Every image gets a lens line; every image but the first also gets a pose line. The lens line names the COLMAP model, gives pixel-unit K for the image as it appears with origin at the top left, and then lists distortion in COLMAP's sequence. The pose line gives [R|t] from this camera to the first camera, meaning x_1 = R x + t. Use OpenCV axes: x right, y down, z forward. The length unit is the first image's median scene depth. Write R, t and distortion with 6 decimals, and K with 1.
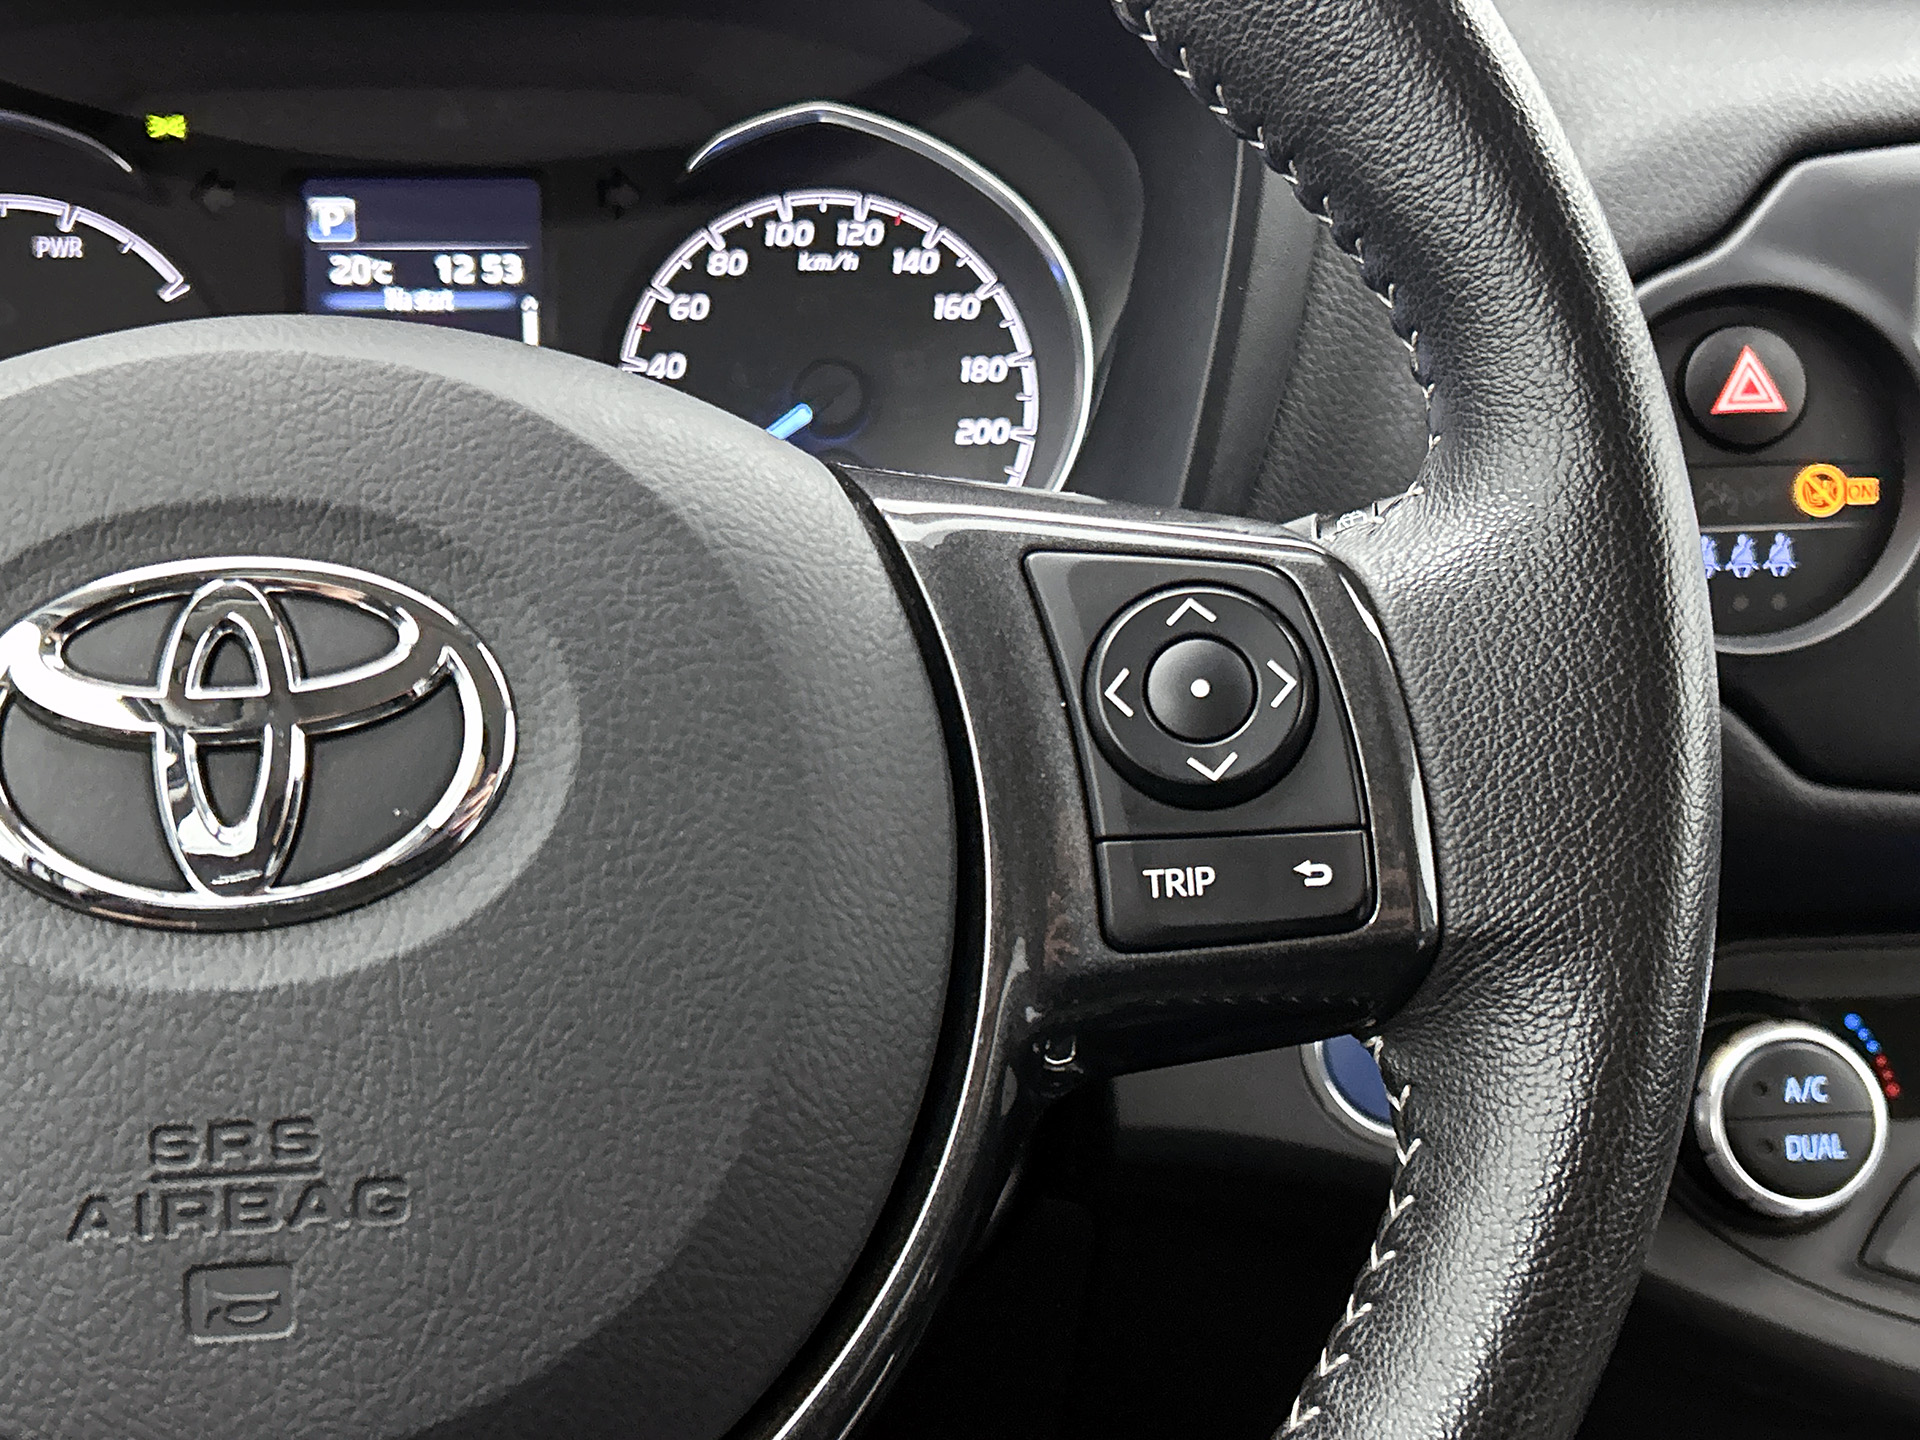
lens RADIAL K [[2444.6, 0, 945.6], [0, 2444.6, 699.0], [0, 0, 1]] dist [0.041076, 0.000000]
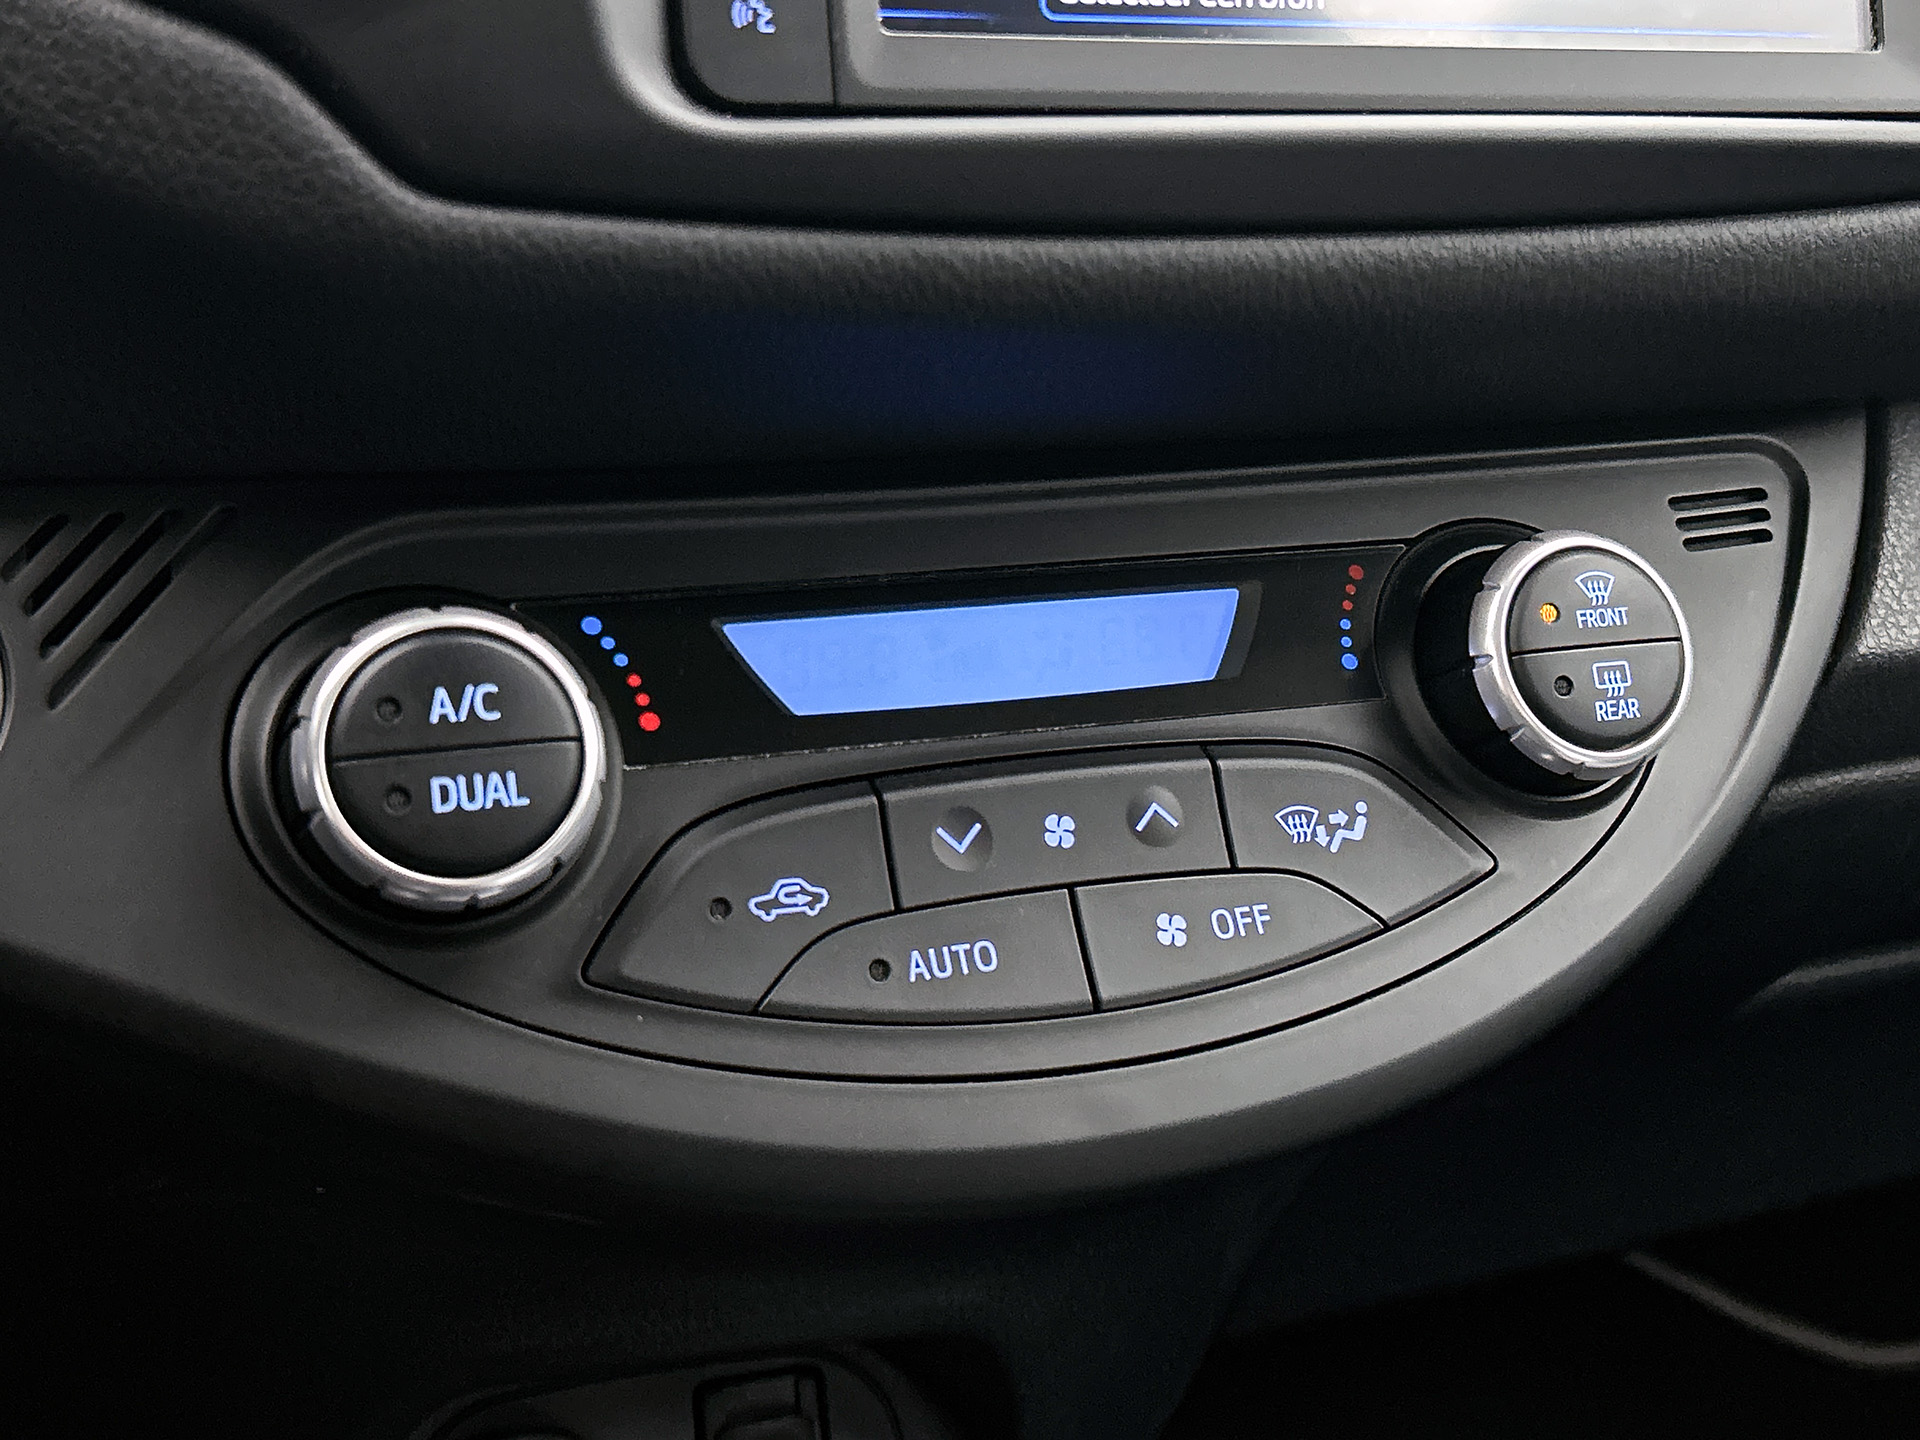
lens RADIAL K [[2444.6, 0, 978.1], [0, 2444.6, 692.5], [0, 0, 1]] dist [0.041076, 0.000000]
pose [[0.955726, -0.048553, 0.290226, 0.302518], [0.042998, 0.998750, 0.025490, 0.149814], [-0.291100, -0.011883, 0.956619, 0.374075]]
